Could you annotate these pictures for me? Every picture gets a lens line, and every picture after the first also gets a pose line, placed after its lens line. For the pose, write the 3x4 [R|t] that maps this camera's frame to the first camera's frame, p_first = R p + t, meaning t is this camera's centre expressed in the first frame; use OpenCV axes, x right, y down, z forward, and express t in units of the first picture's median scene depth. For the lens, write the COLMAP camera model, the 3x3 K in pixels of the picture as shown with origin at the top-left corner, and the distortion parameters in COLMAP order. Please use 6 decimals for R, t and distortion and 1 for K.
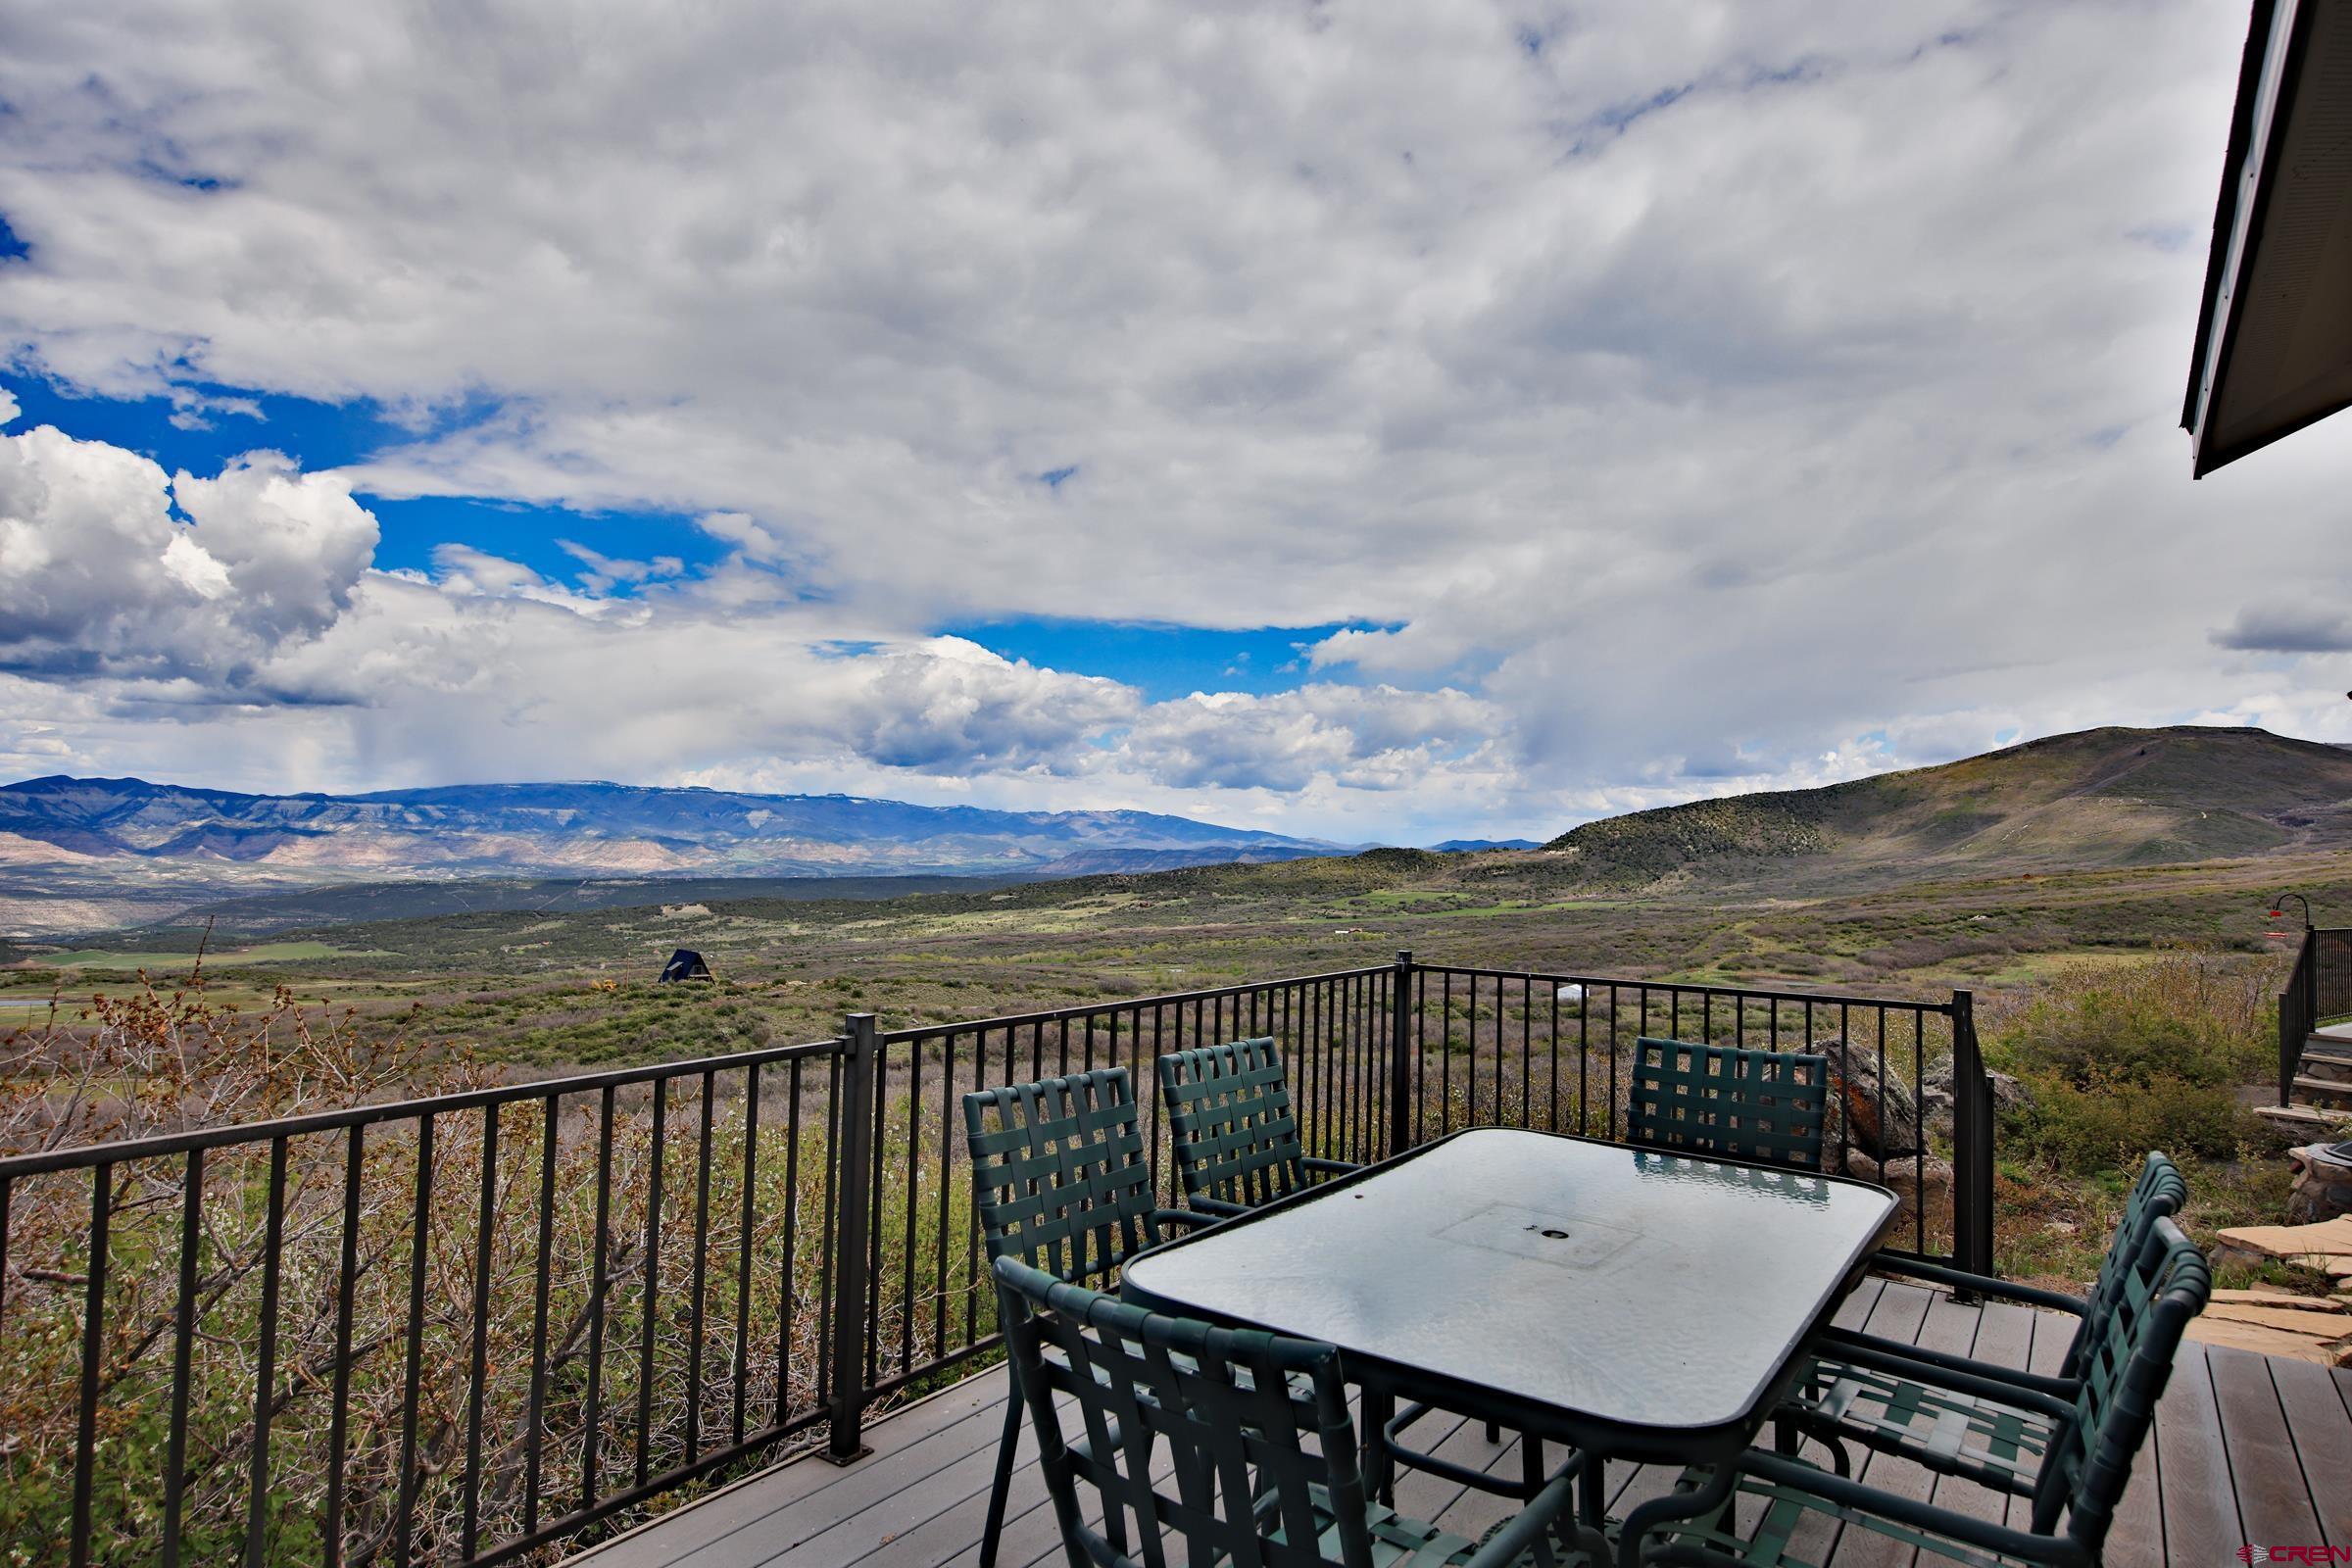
lens RADIAL K [[1322.5, 0, 1174.9], [0, 1322.5, 781.2], [0, 0, 1]] dist [0.001706, 0.000288]
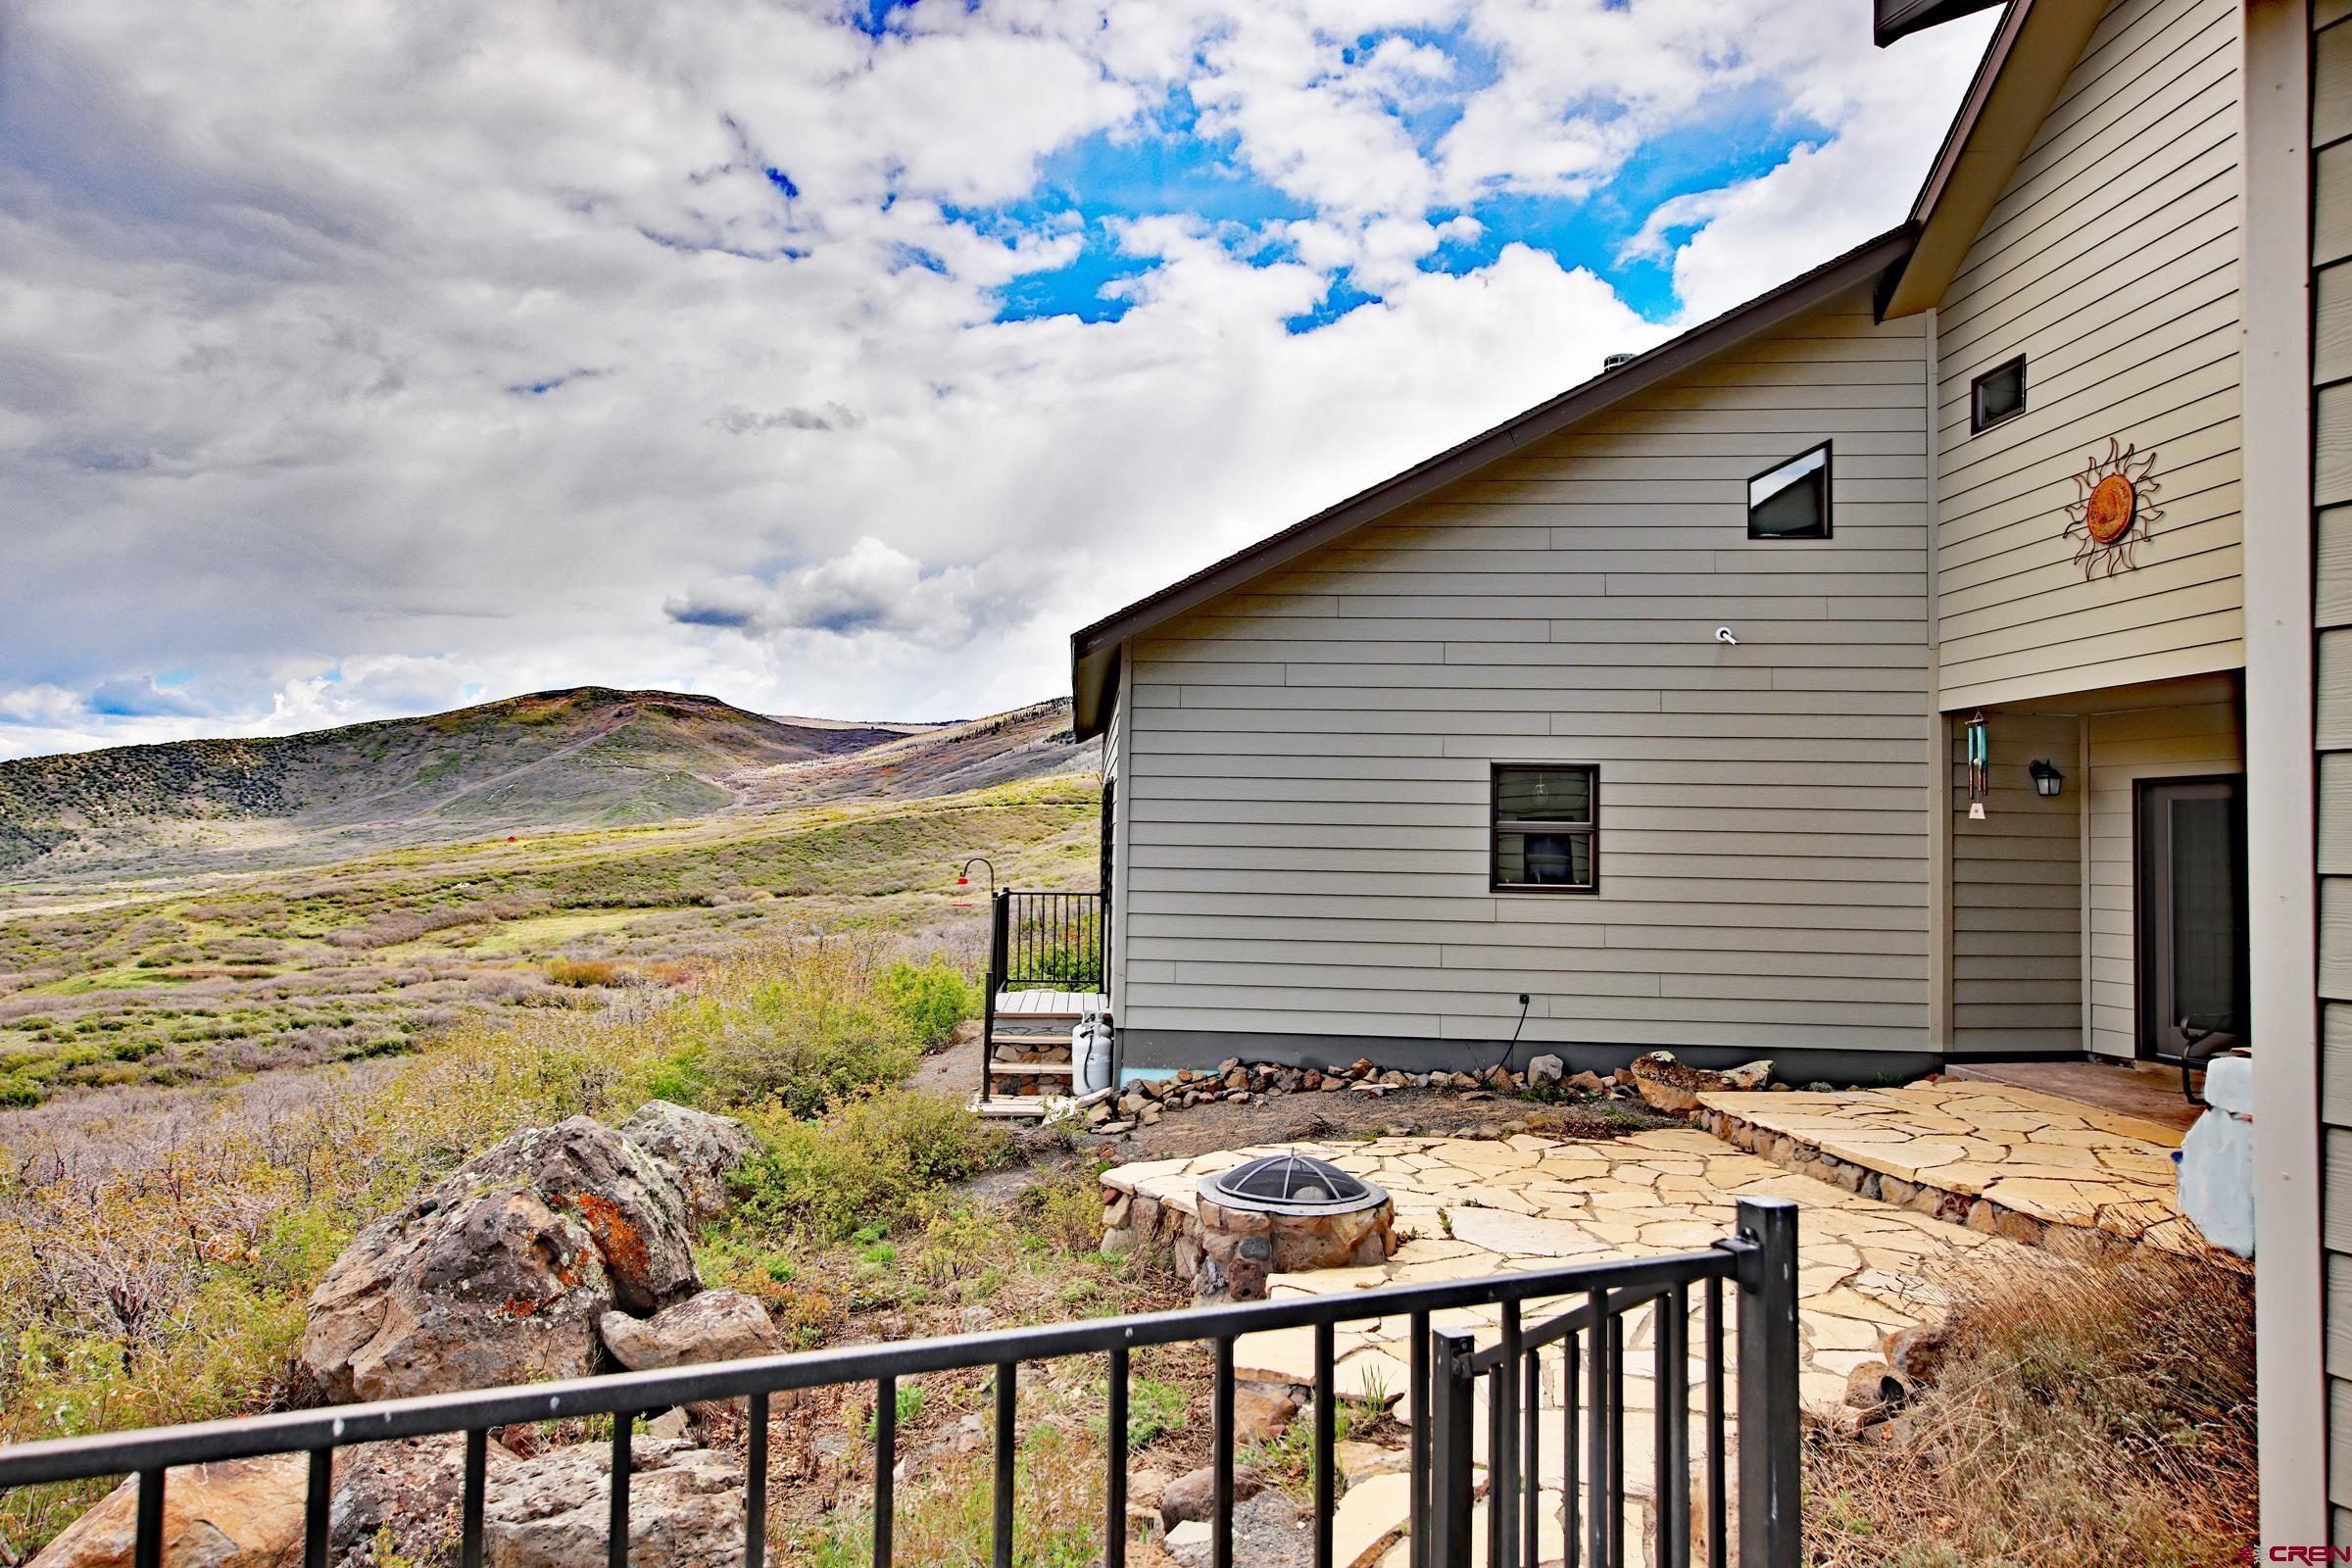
lens RADIAL K [[1489.5, 0, 1176.3], [0, 1489.5, 777.5], [0, 0, 1]] dist [0.003930, 0.001038]
pose [[0.539643, 0.017754, 0.841707, 0.080703], [-0.042267, 0.999088, 0.006025, 0.023170], [-0.840833, -0.038828, 0.539901, 0.428227]]
